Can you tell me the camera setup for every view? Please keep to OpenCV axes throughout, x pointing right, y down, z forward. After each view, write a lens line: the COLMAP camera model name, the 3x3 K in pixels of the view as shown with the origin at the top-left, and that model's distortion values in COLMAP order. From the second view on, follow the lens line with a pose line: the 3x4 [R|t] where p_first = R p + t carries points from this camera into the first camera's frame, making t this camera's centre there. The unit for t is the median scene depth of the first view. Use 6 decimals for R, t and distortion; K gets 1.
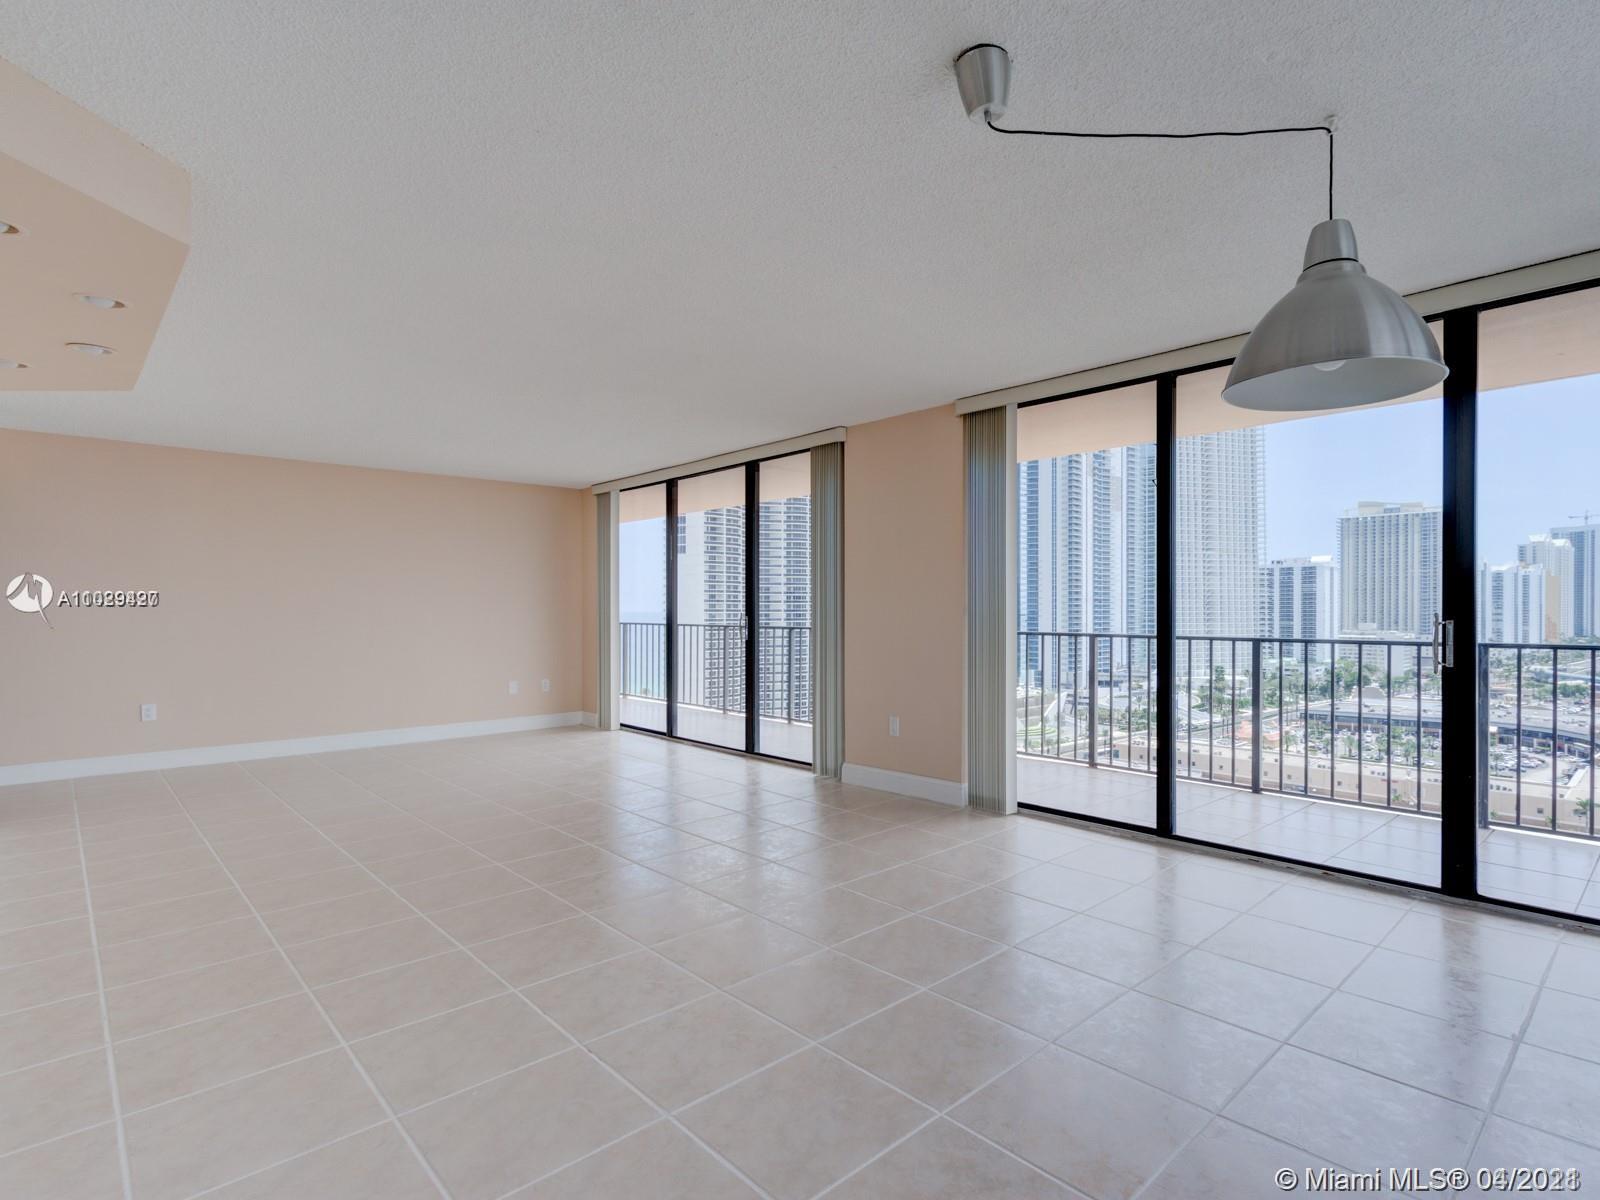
lens RADIAL K [[820.3, 0, 876.8], [0, 820.3, 613.7], [0, 0, 1]] dist [0.008778, -0.003376]
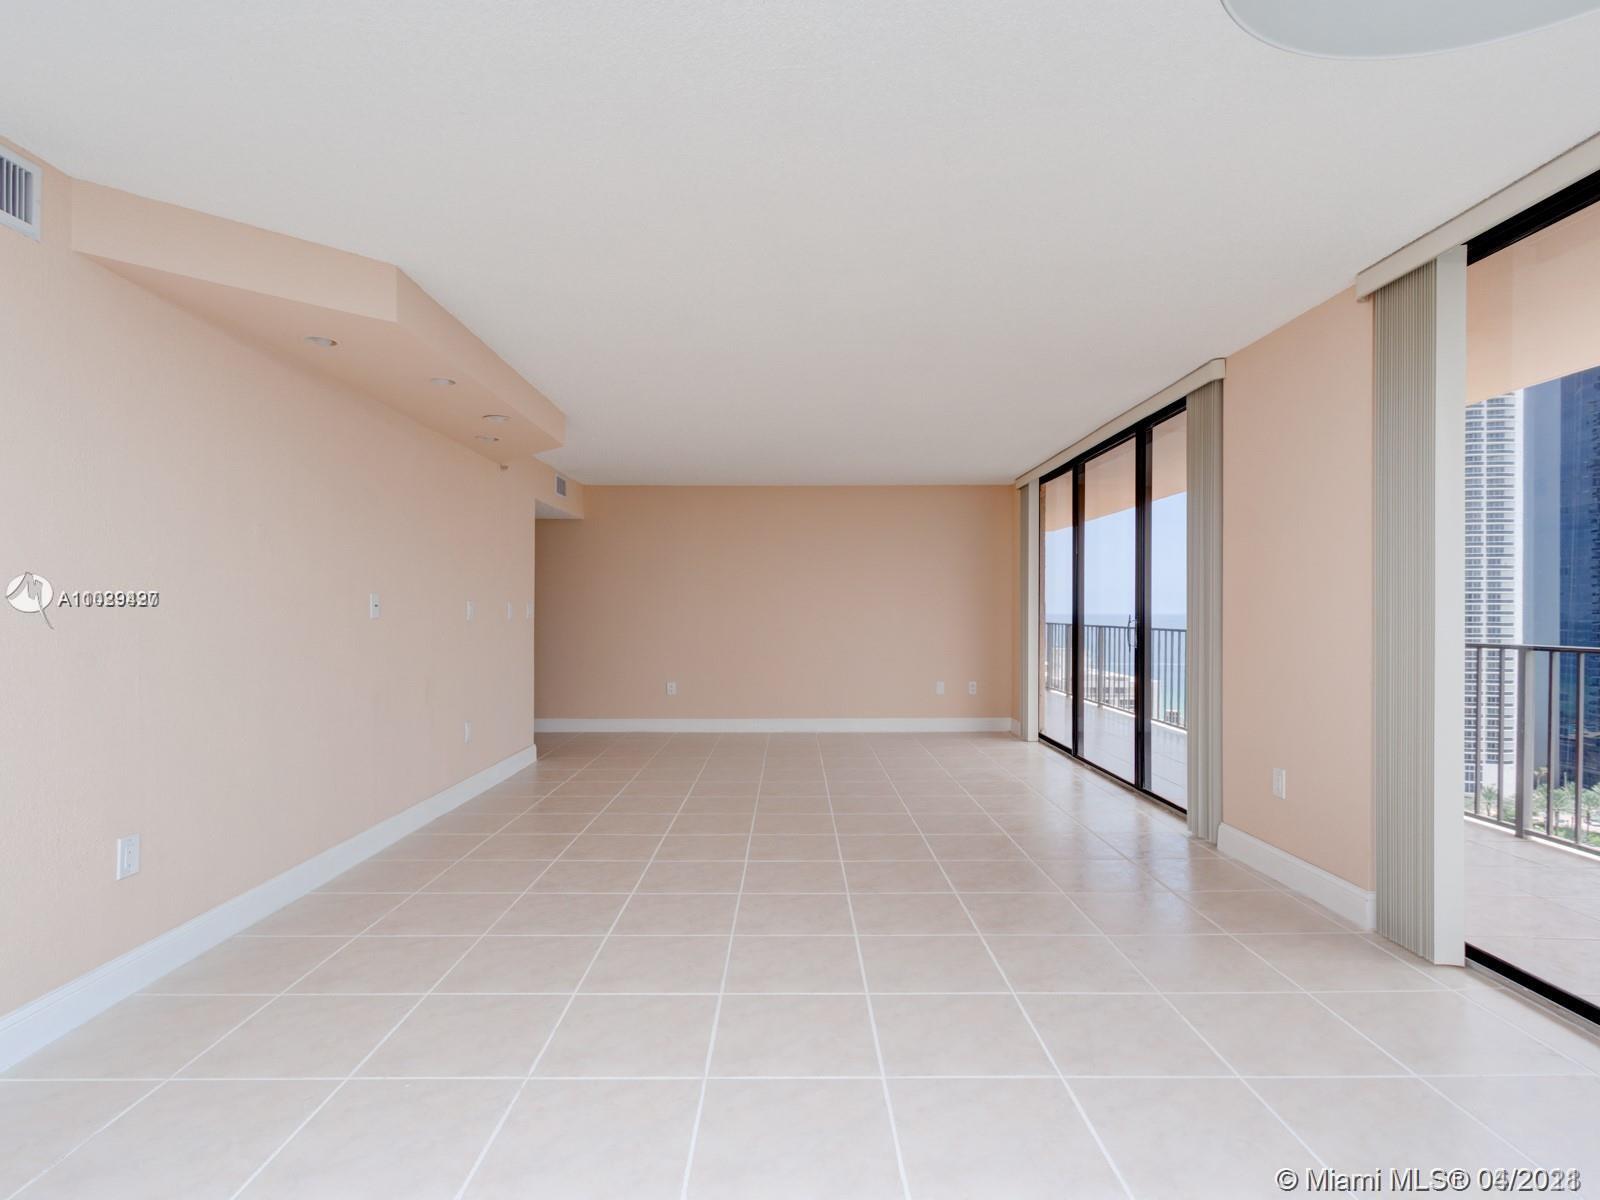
lens RADIAL K [[820.3, 0, 796.4], [0, 820.3, 625.4], [0, 0, 1]] dist [0.008778, -0.003376]
pose [[0.704021, 0.012630, -0.710067, 0.188926], [-0.003433, 0.999891, 0.014381, -0.001823], [0.710171, -0.007687, 0.703987, 0.202201]]
